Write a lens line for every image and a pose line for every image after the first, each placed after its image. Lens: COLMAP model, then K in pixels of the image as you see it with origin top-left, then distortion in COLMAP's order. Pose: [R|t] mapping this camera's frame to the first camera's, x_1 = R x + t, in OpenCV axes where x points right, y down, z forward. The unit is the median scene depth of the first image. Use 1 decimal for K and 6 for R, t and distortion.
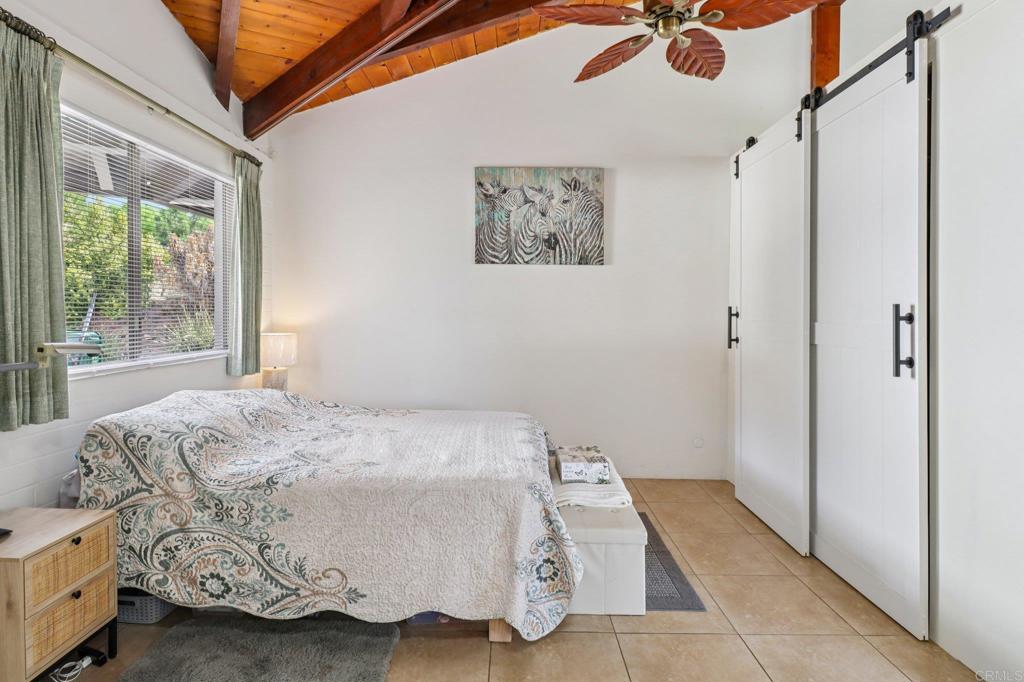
lens RADIAL K [[532.3, 0, 511.8], [0, 532.3, 308.8], [0, 0, 1]] dist [0.020231, -0.023769]
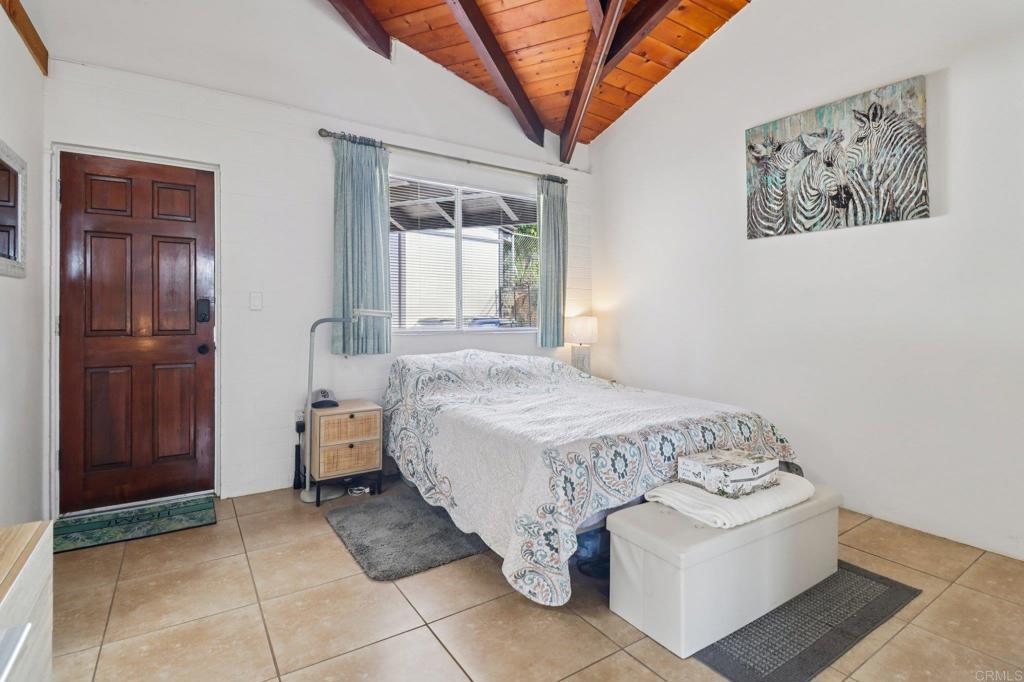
lens RADIAL K [[500.6, 0, 511.4], [0, 500.6, 313.4], [0, 0, 1]] dist [-0.013975, -0.000599]
pose [[0.561571, -0.003635, -0.827421, 0.394792], [0.001475, 0.999993, -0.003392, 0.040015], [0.827427, 0.000685, 0.561573, 0.216237]]
